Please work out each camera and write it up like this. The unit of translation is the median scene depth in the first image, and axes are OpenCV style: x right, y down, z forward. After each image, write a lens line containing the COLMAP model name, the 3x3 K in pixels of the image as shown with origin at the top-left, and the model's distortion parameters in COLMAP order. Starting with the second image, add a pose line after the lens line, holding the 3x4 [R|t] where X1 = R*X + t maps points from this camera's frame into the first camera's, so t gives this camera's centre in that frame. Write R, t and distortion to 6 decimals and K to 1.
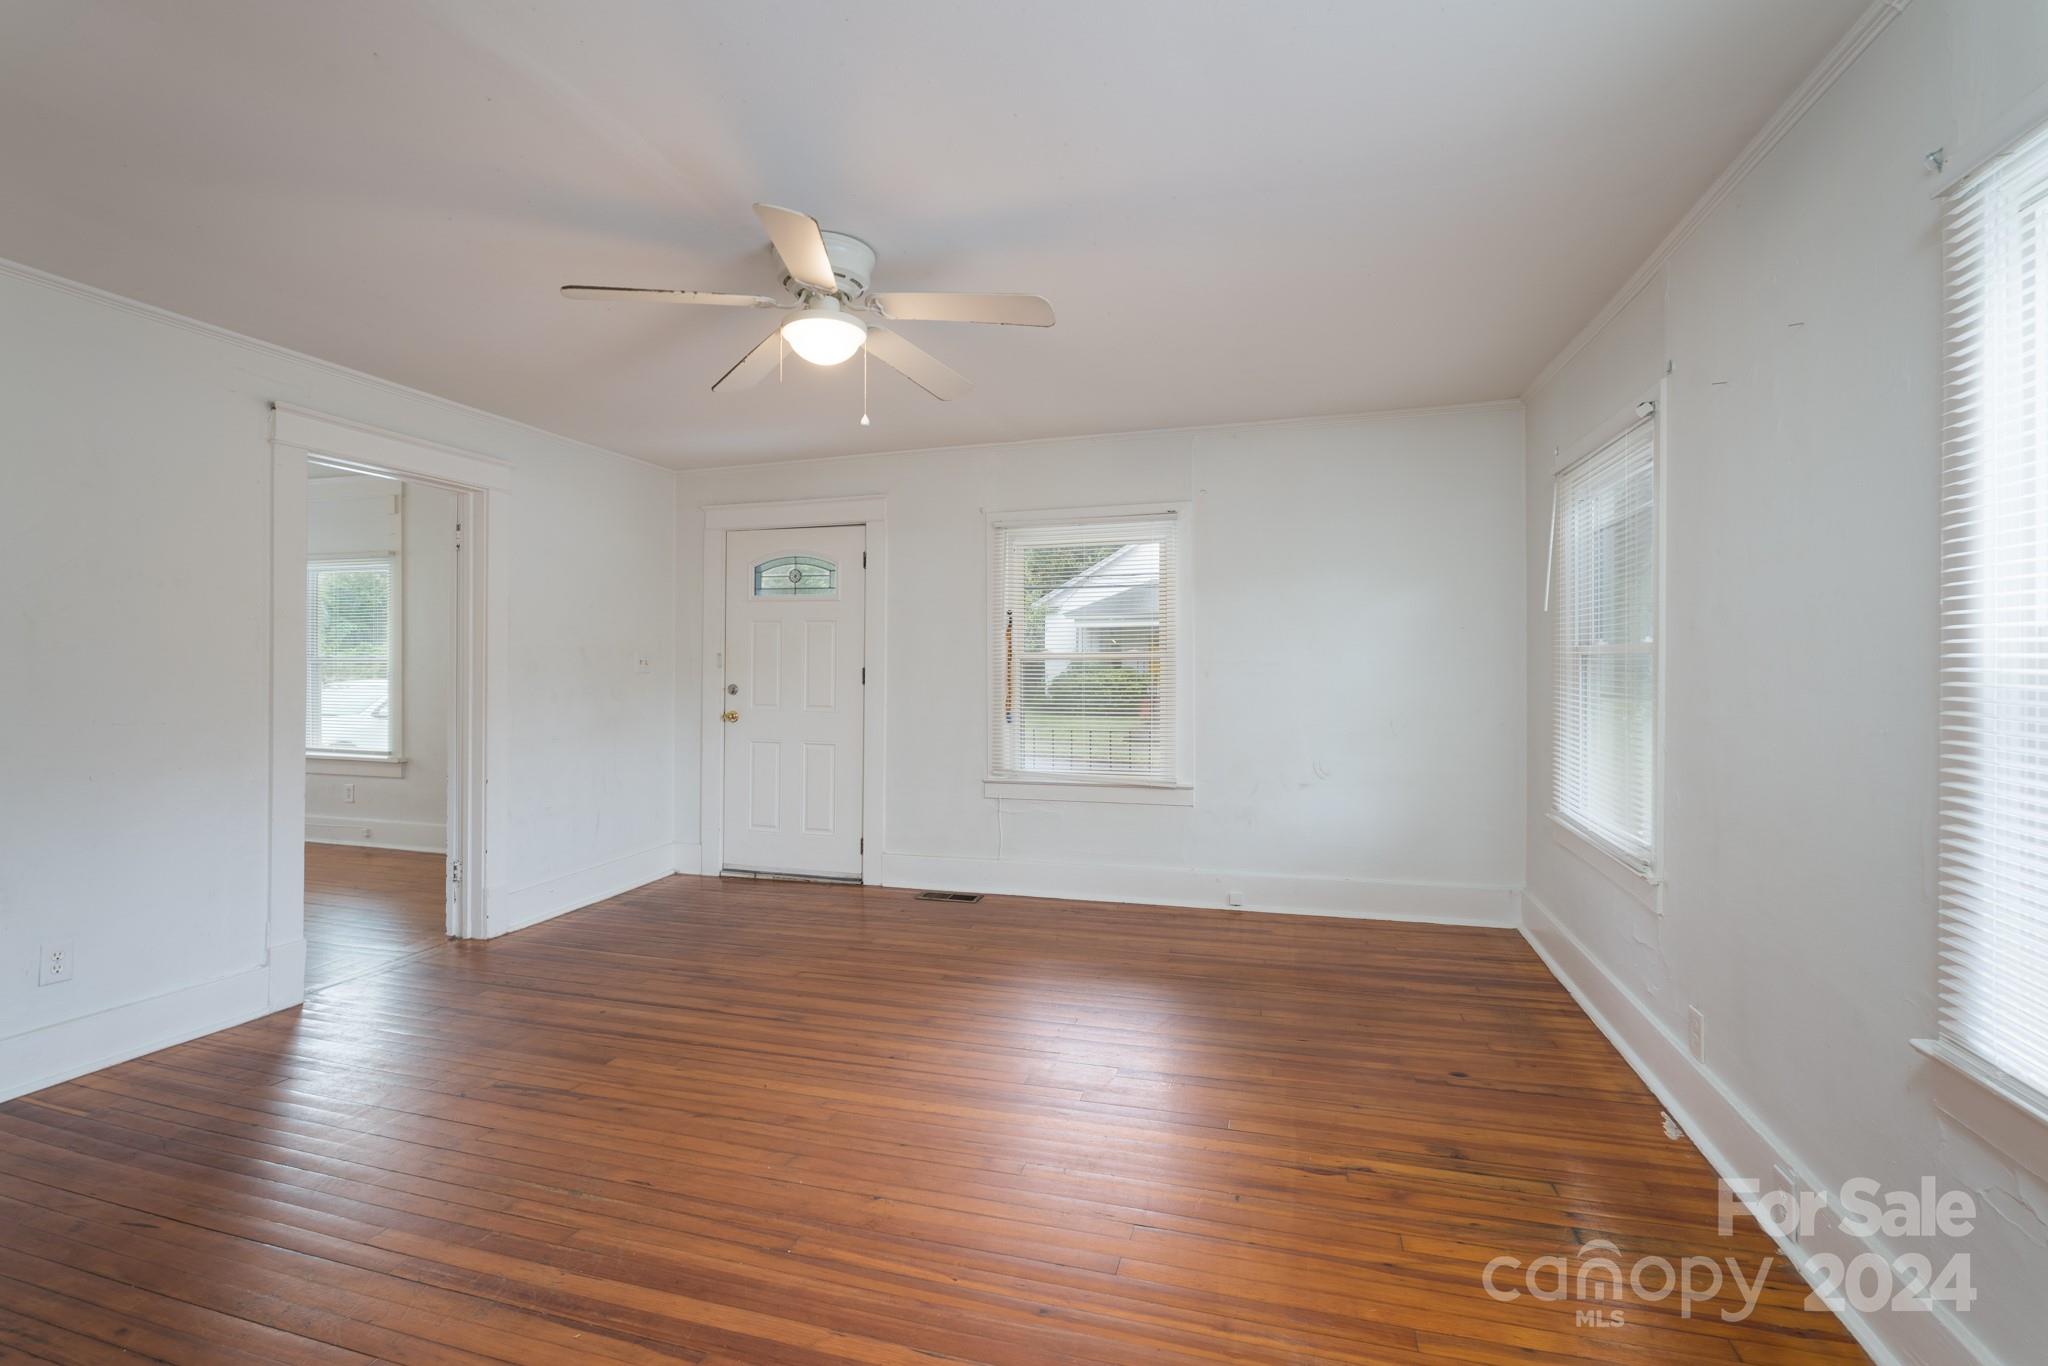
lens RADIAL K [[931.2, 0, 1017.8], [0, 931.2, 672.0], [0, 0, 1]] dist [0.000741, 0.001403]
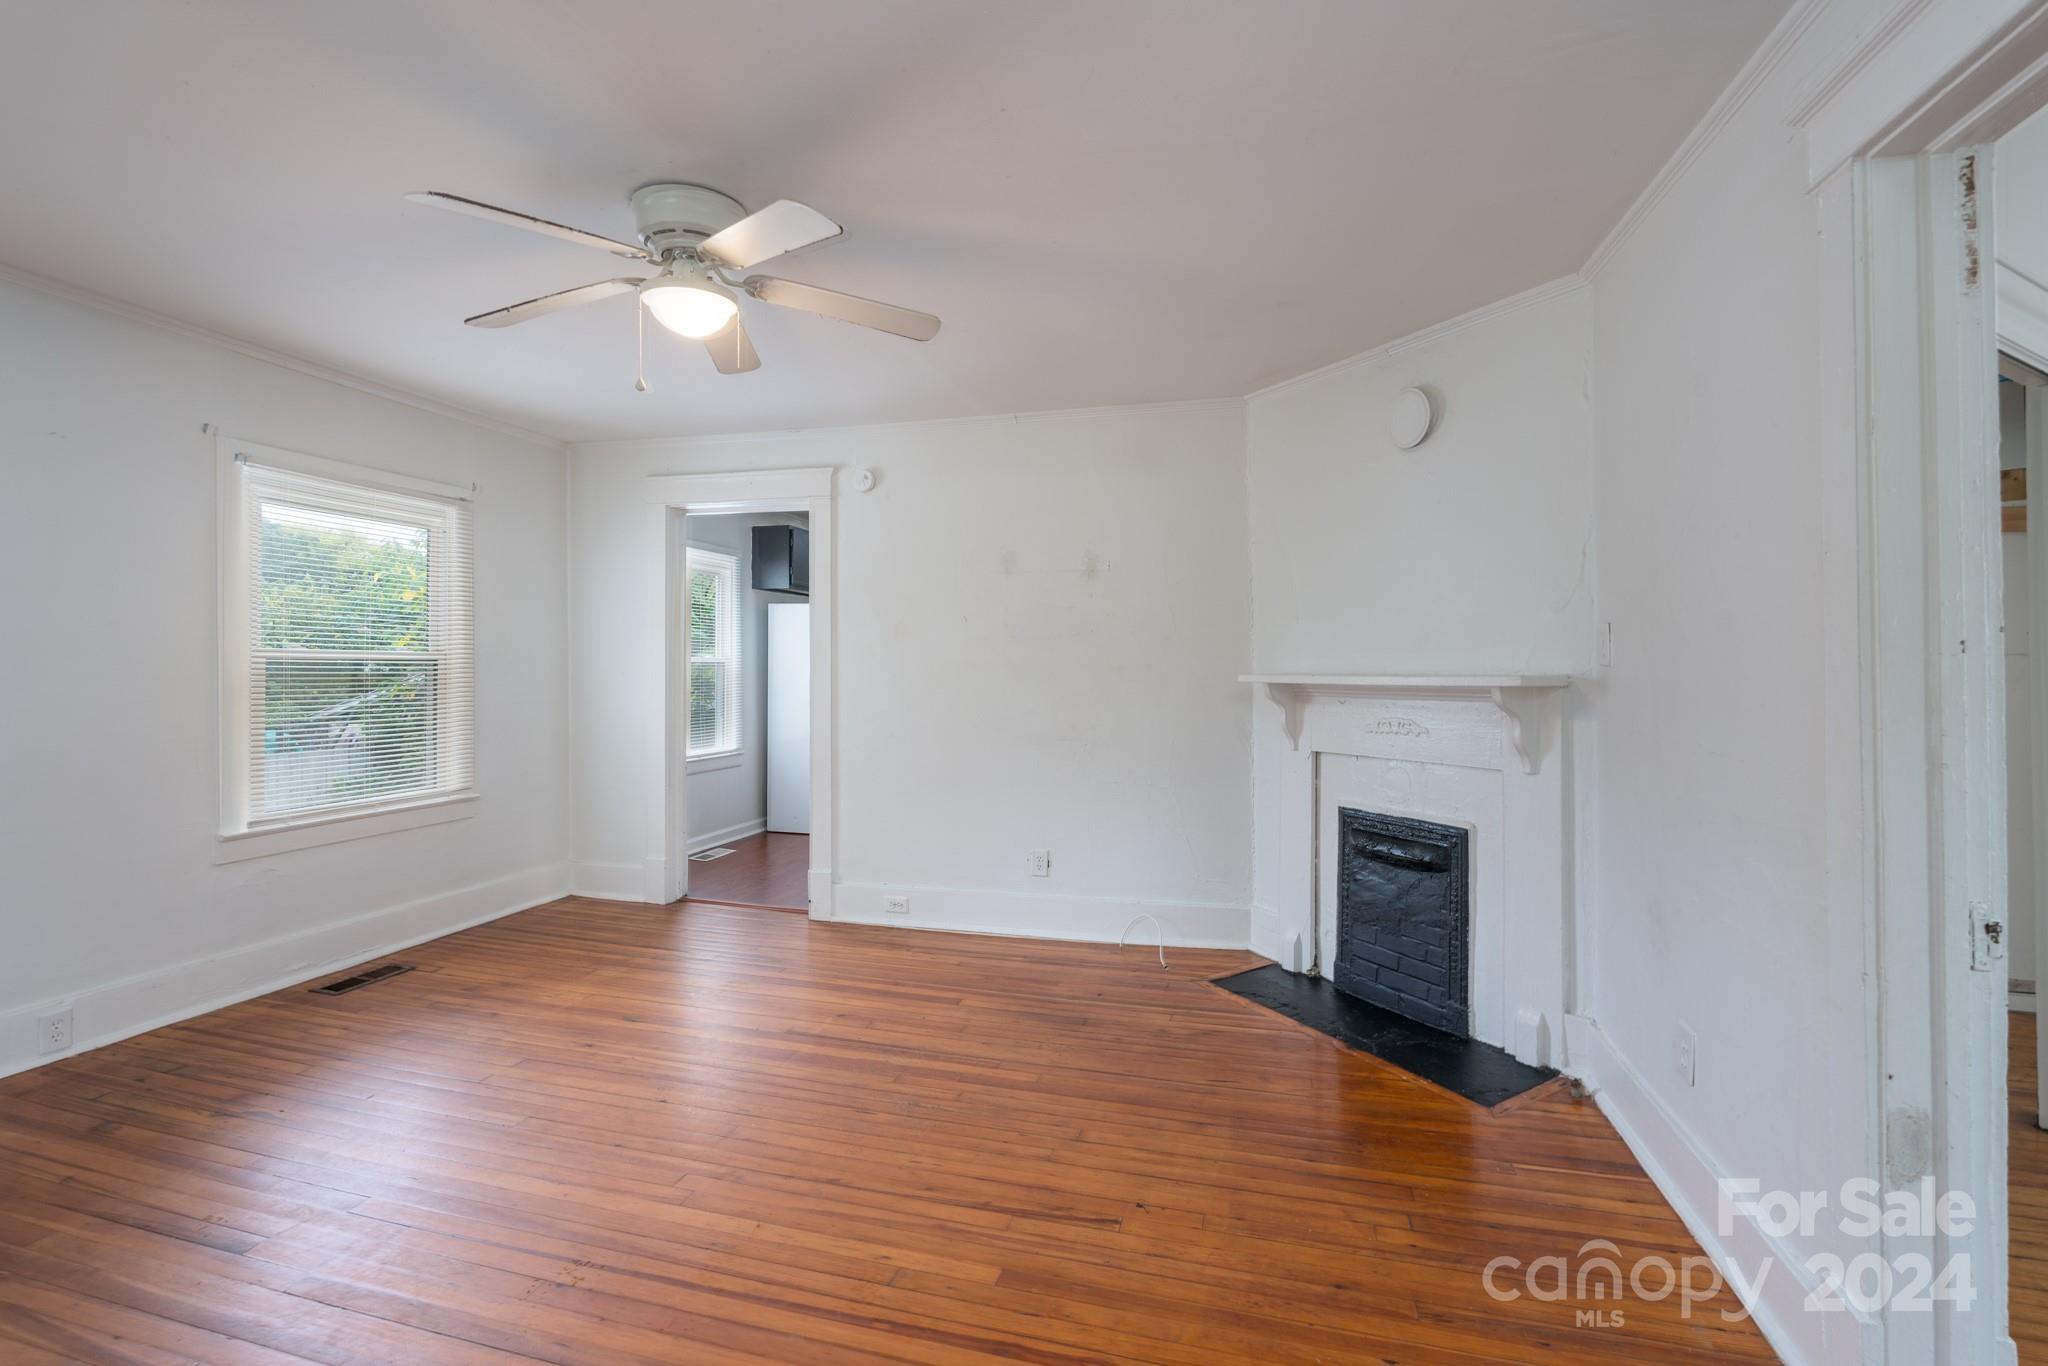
lens RADIAL K [[931.2, 0, 1007.1], [0, 931.2, 666.7], [0, 0, 1]] dist [0.000741, 0.001403]
pose [[-0.999932, -0.008049, -0.008454, -0.461460], [-0.008160, 0.999880, 0.013190, -0.017451], [0.008347, 0.013258, -0.999877, 1.748131]]
